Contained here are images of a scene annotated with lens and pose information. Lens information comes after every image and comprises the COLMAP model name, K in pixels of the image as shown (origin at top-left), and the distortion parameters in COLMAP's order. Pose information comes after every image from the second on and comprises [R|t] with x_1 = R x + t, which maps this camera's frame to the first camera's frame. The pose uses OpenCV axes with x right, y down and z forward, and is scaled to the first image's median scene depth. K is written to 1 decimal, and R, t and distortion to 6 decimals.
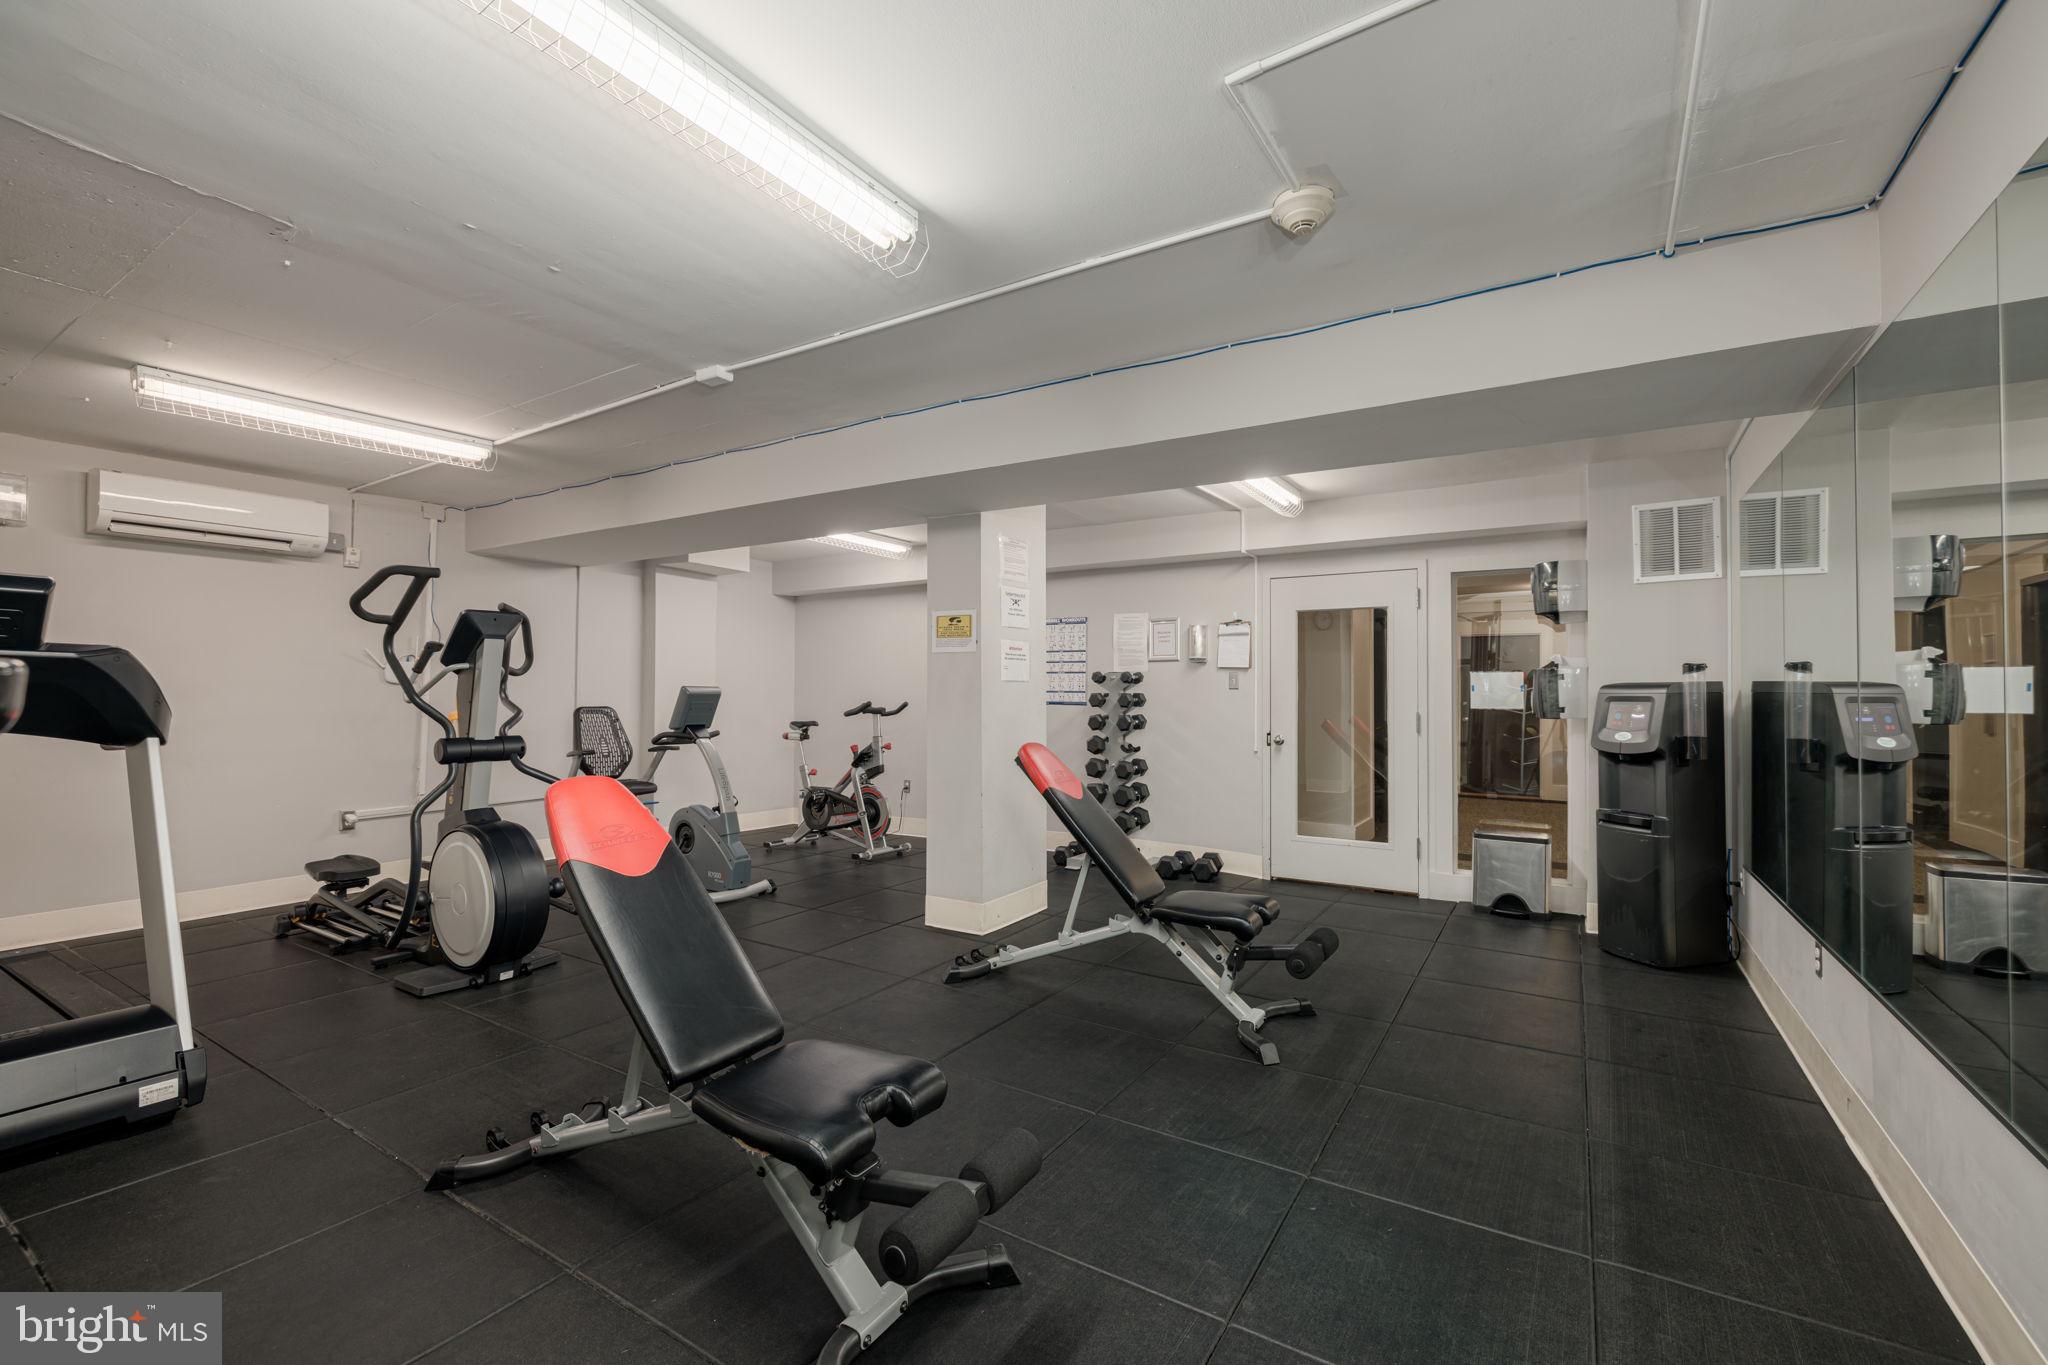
lens RADIAL K [[868.0, 0, 1034.7], [0, 868.0, 708.8], [0, 0, 1]] dist [-0.000483, -0.000377]
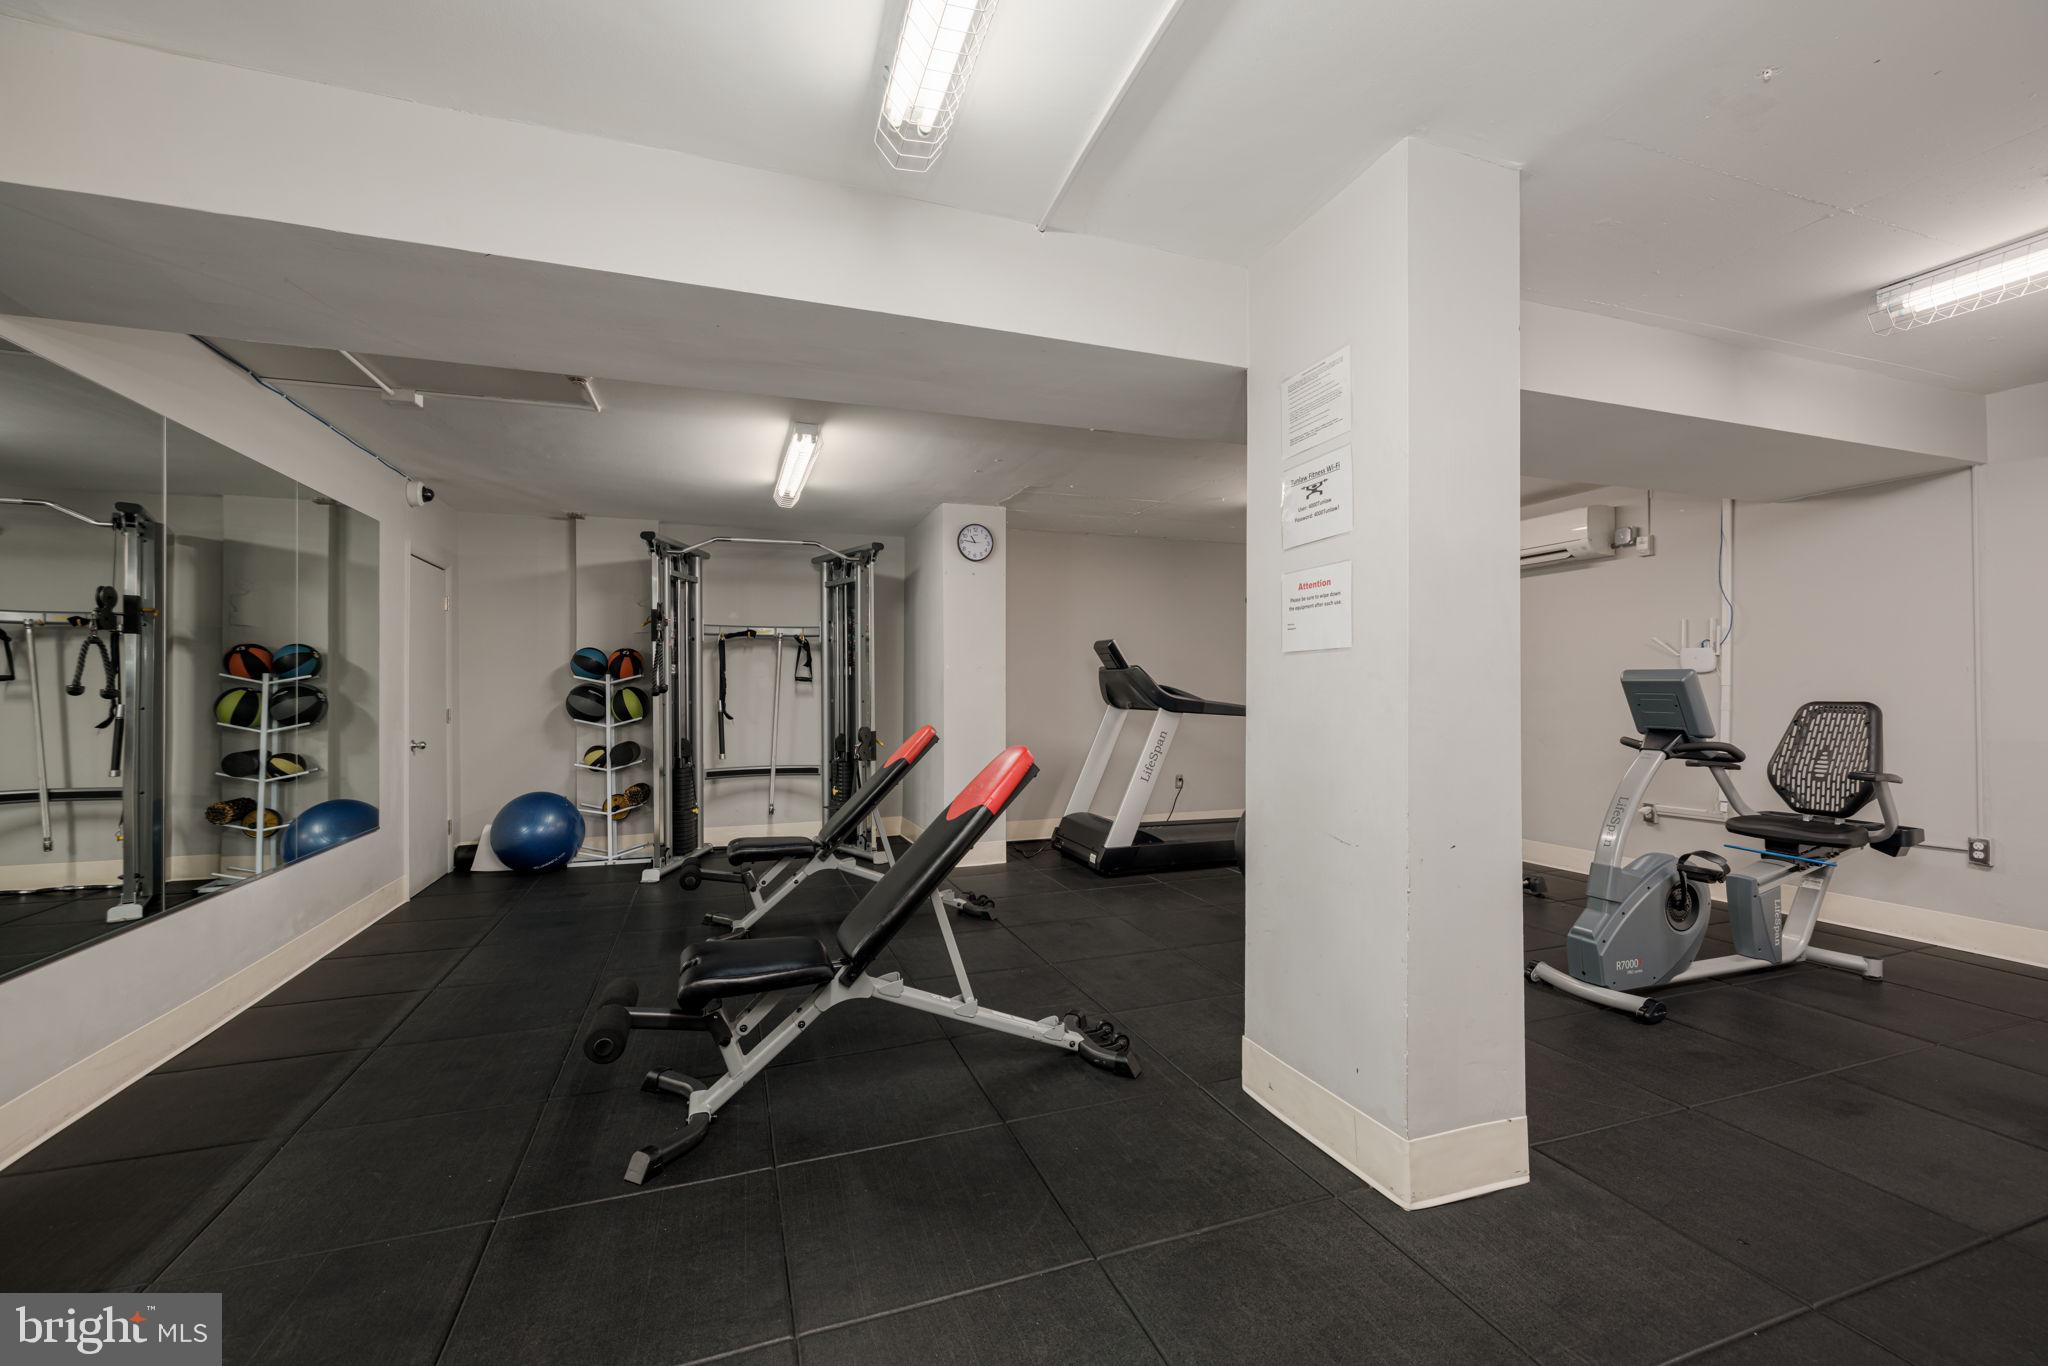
lens RADIAL K [[868.0, 0, 1034.7], [0, 868.0, 709.3], [0, 0, 1]] dist [-0.000483, -0.000377]
pose [[-0.620896, 0.015659, -0.783736, 0.460790], [-0.010873, 0.999532, 0.028584, -0.011521], [0.783817, 0.026270, -0.620435, 1.182826]]
